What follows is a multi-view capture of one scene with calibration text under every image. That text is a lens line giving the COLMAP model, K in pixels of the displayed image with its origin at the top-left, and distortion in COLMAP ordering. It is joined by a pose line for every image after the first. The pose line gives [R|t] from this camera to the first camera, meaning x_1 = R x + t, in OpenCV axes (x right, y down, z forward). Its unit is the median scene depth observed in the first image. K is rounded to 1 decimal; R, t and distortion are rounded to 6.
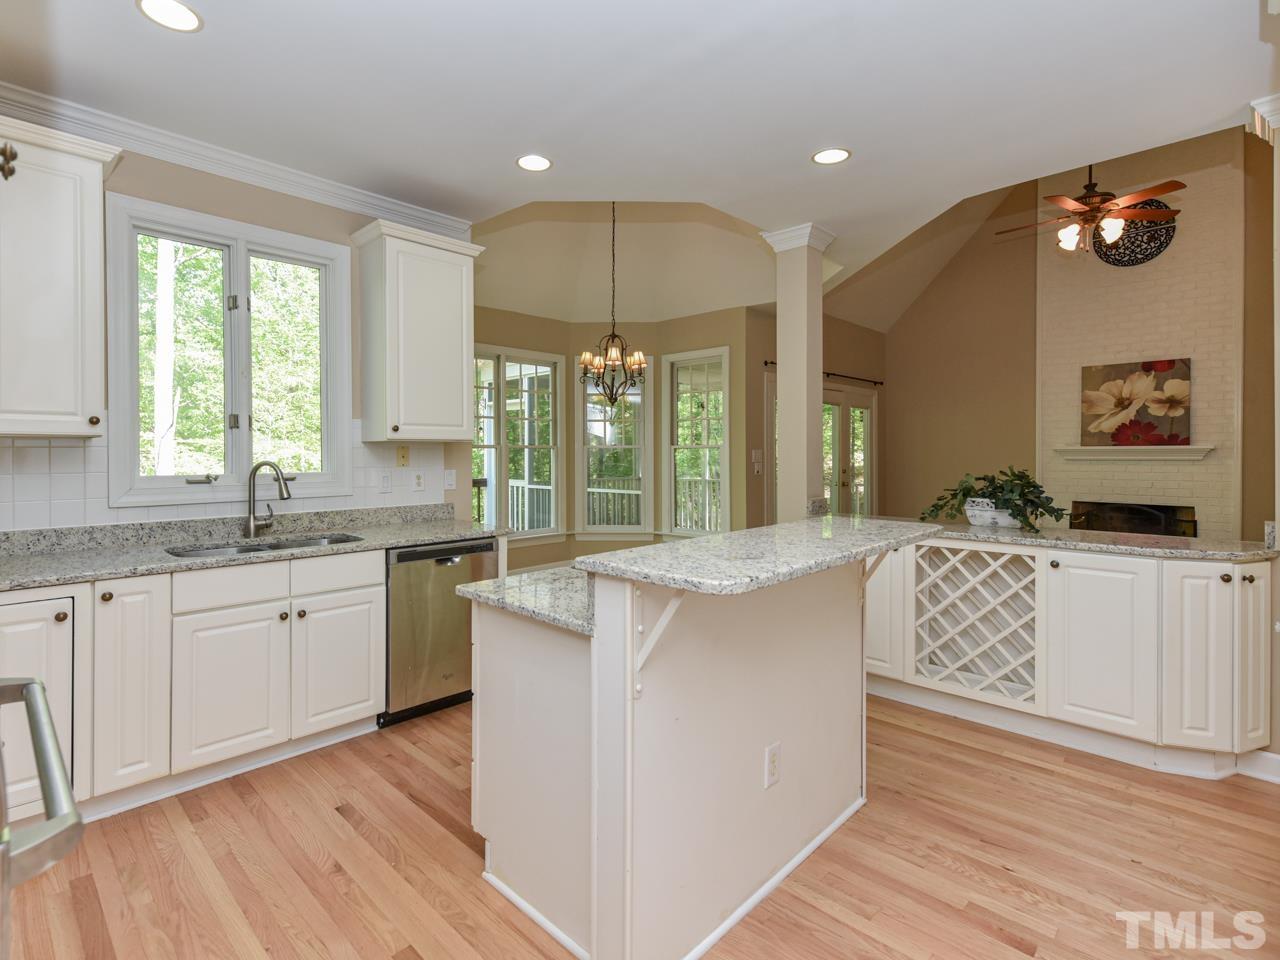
lens RADIAL K [[612.4, 0, 638.7], [0, 612.4, 469.6], [0, 0, 1]] dist [0.021409, 0.000370]
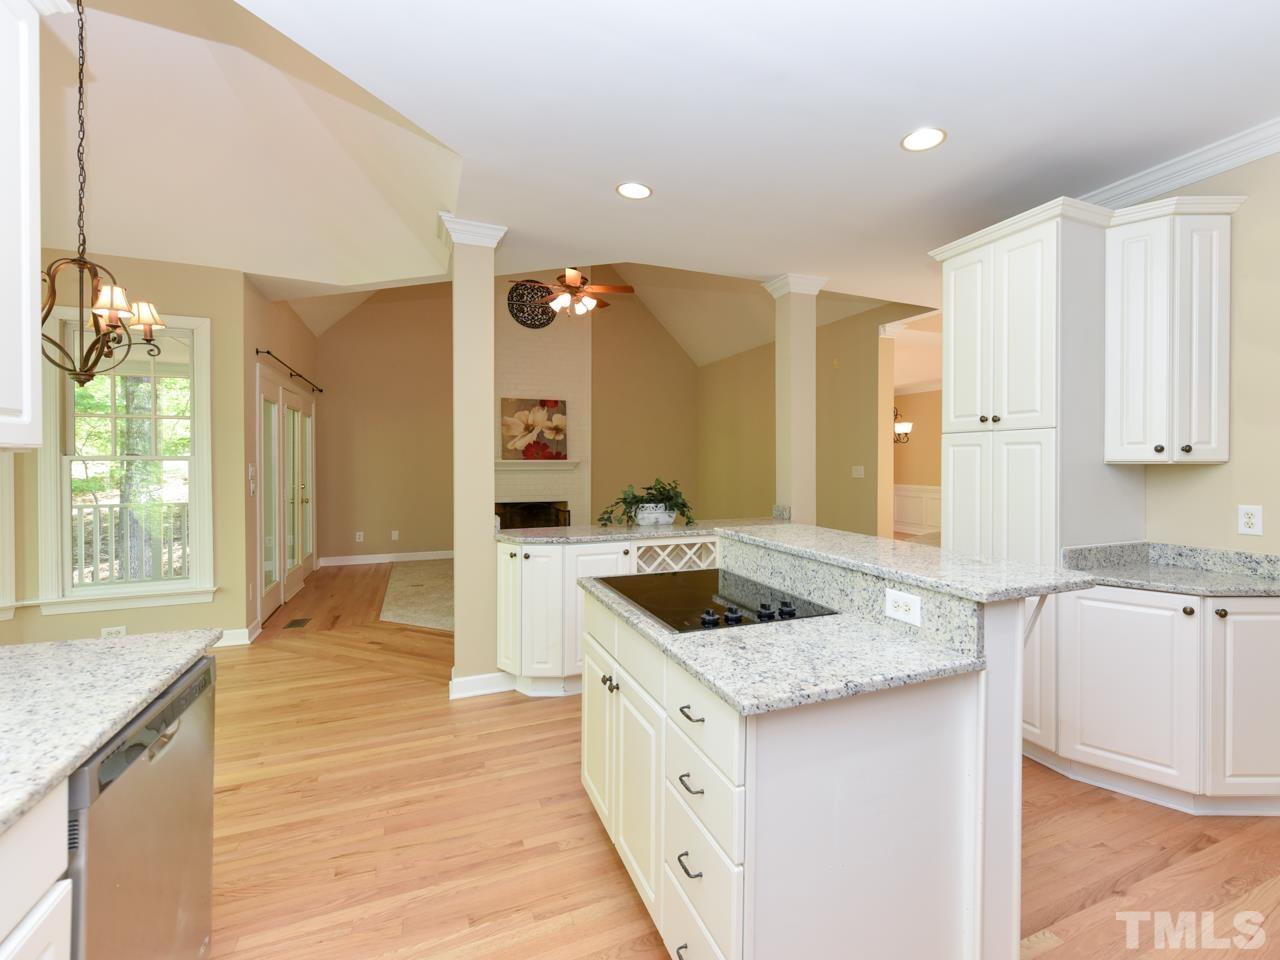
lens RADIAL K [[580.1, 0, 630.1], [0, 580.1, 468.9], [0, 0, 1]] dist [0.013007, 0.000696]
pose [[0.427973, -0.010094, 0.903735, -0.281754], [0.025047, 0.999686, -0.000695, -0.012947], [-0.903444, 0.022933, 0.428091, 0.277467]]
